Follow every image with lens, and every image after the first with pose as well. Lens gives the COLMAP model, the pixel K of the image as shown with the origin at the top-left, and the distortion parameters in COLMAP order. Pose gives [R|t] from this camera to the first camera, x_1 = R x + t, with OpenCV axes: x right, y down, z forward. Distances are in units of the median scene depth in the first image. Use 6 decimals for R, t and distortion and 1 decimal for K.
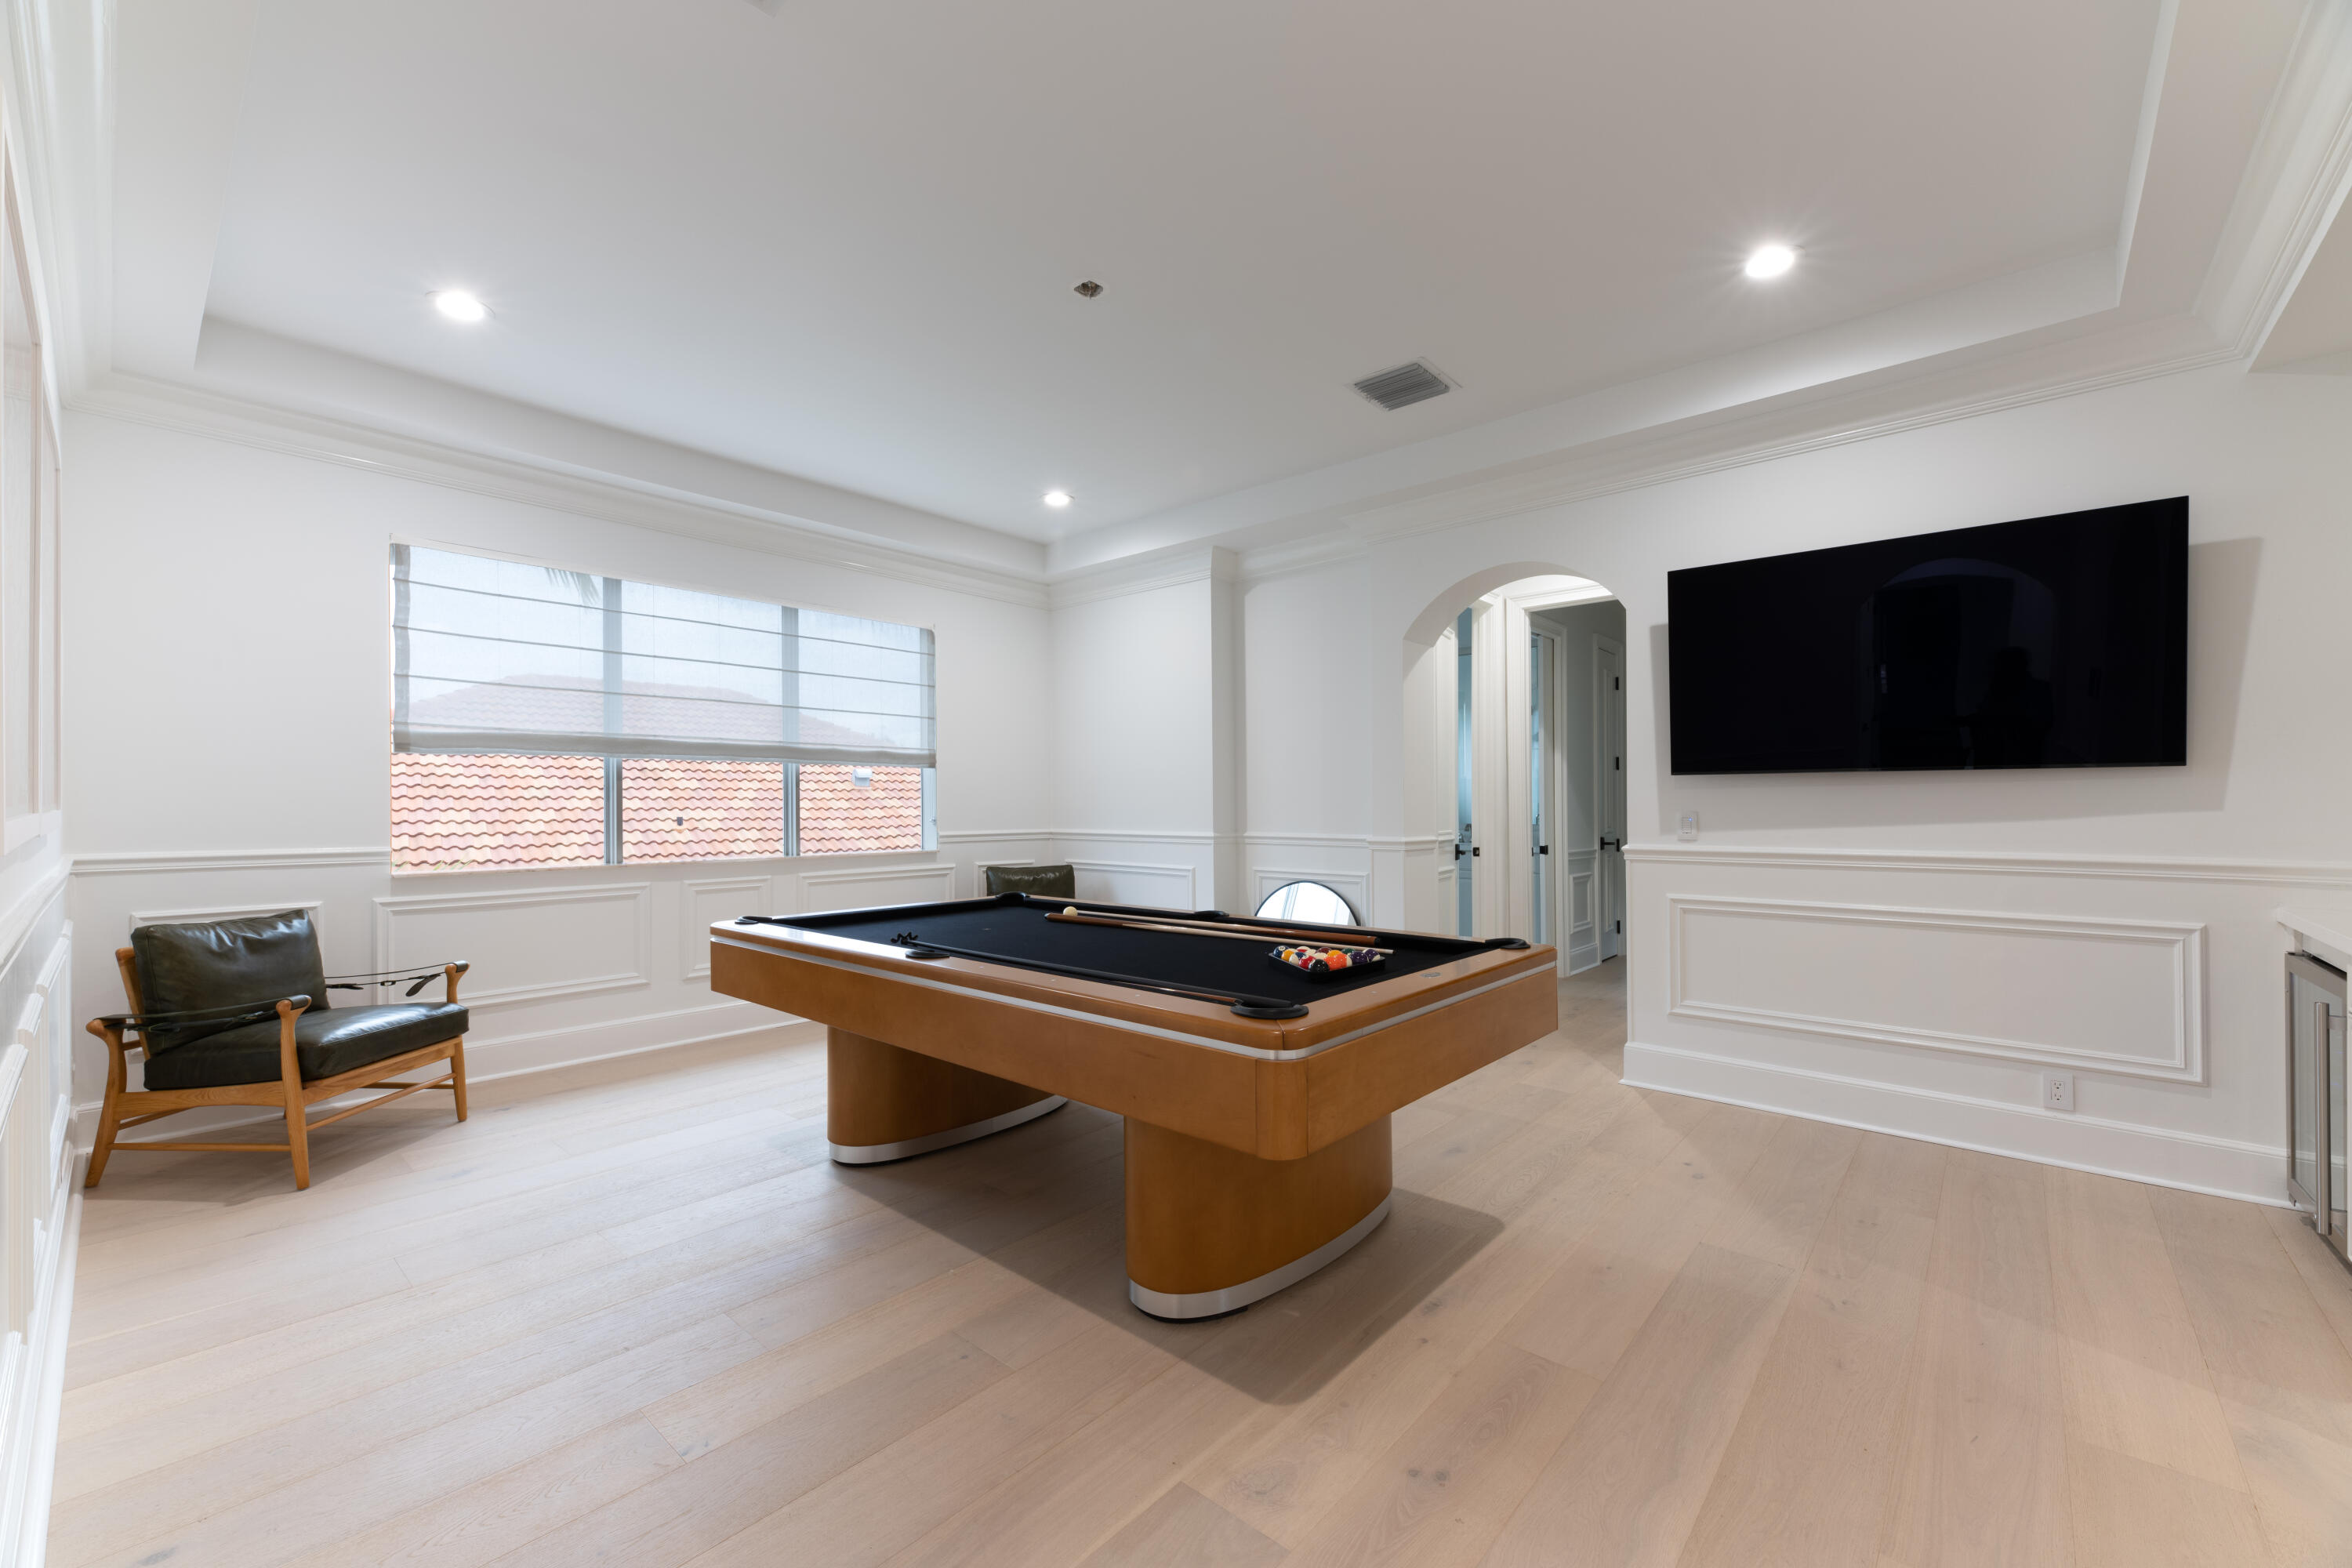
lens RADIAL K [[942.7, 0, 1176.0], [0, 942.7, 784.0], [0, 0, 1]] dist [0.000340, 0.000056]
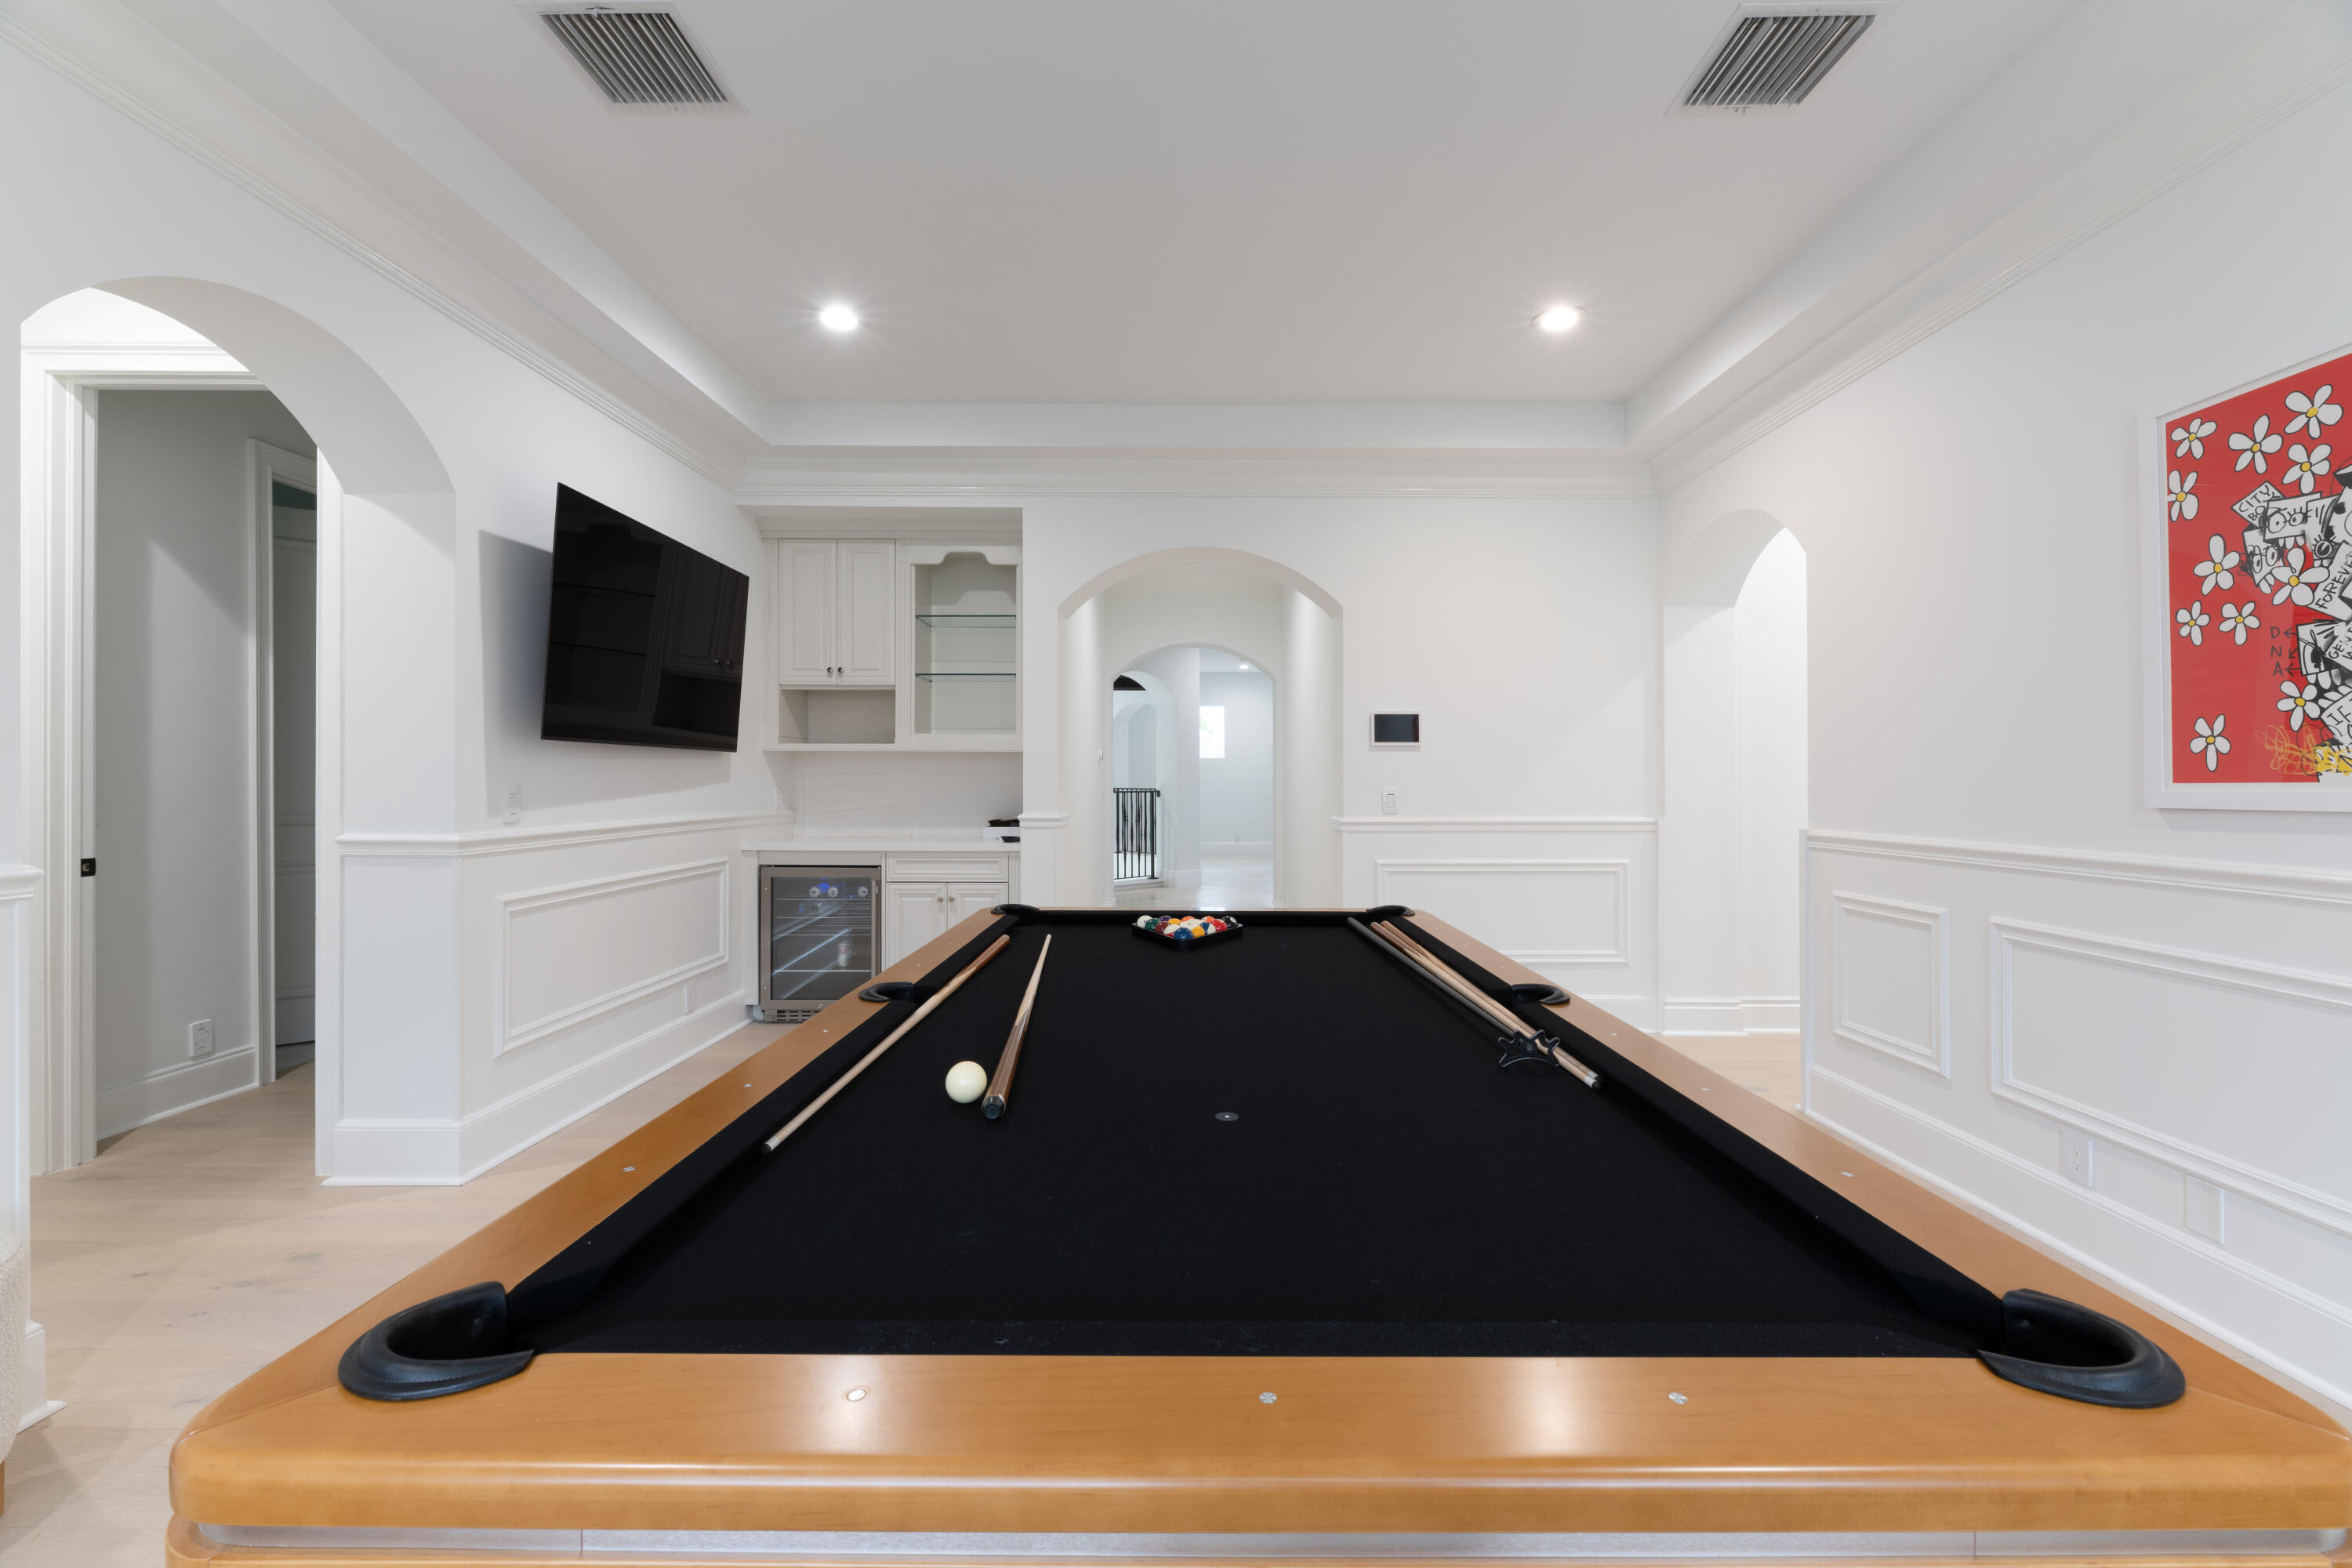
lens RADIAL K [[942.7, 0, 1176.0], [0, 942.7, 784.0], [0, 0, 1]] dist [0.000340, 0.000056]
pose [[-0.662863, 0.011919, 0.748646, -0.400941], [-0.004057, 0.999801, -0.019510, 0.040483], [-0.748730, -0.015970, -0.662683, 1.103646]]
